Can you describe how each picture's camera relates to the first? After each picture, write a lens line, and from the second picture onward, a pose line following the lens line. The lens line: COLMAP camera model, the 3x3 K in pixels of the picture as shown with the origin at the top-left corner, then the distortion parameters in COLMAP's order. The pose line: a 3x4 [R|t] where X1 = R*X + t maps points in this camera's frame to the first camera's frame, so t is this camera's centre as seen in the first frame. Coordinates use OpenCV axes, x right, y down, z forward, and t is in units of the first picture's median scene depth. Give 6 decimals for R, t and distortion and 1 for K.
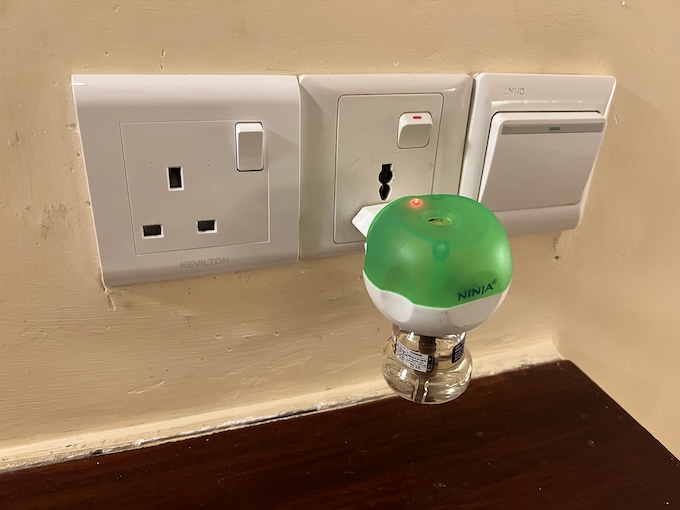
lens RADIAL K [[517.9, 0, 340.0], [0, 517.9, 255.0], [0, 0, 1]] dist [0.012086, -0.006169]
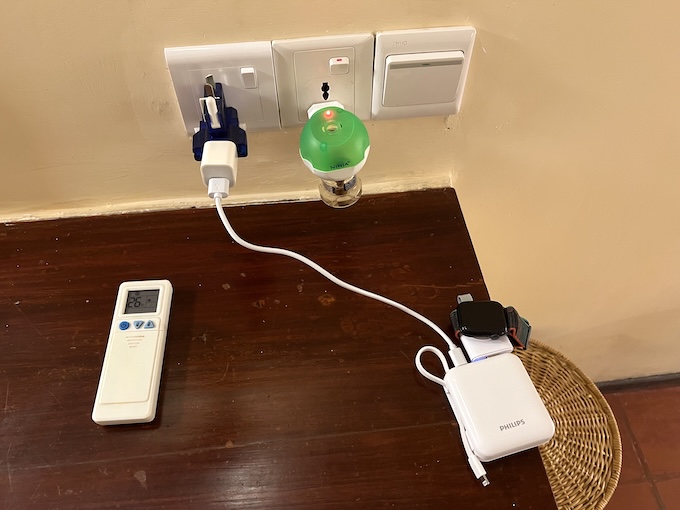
lens RADIAL K [[517.9, 0, 340.0], [0, 517.9, 255.0], [0, 0, 1]] dist [0.012086, -0.006169]
pose [[0.975016, 0.141440, -0.171286, 0.549012], [-0.051762, 0.894526, 0.444009, -0.451710], [0.216020, -0.424050, 0.879498, -0.889140]]
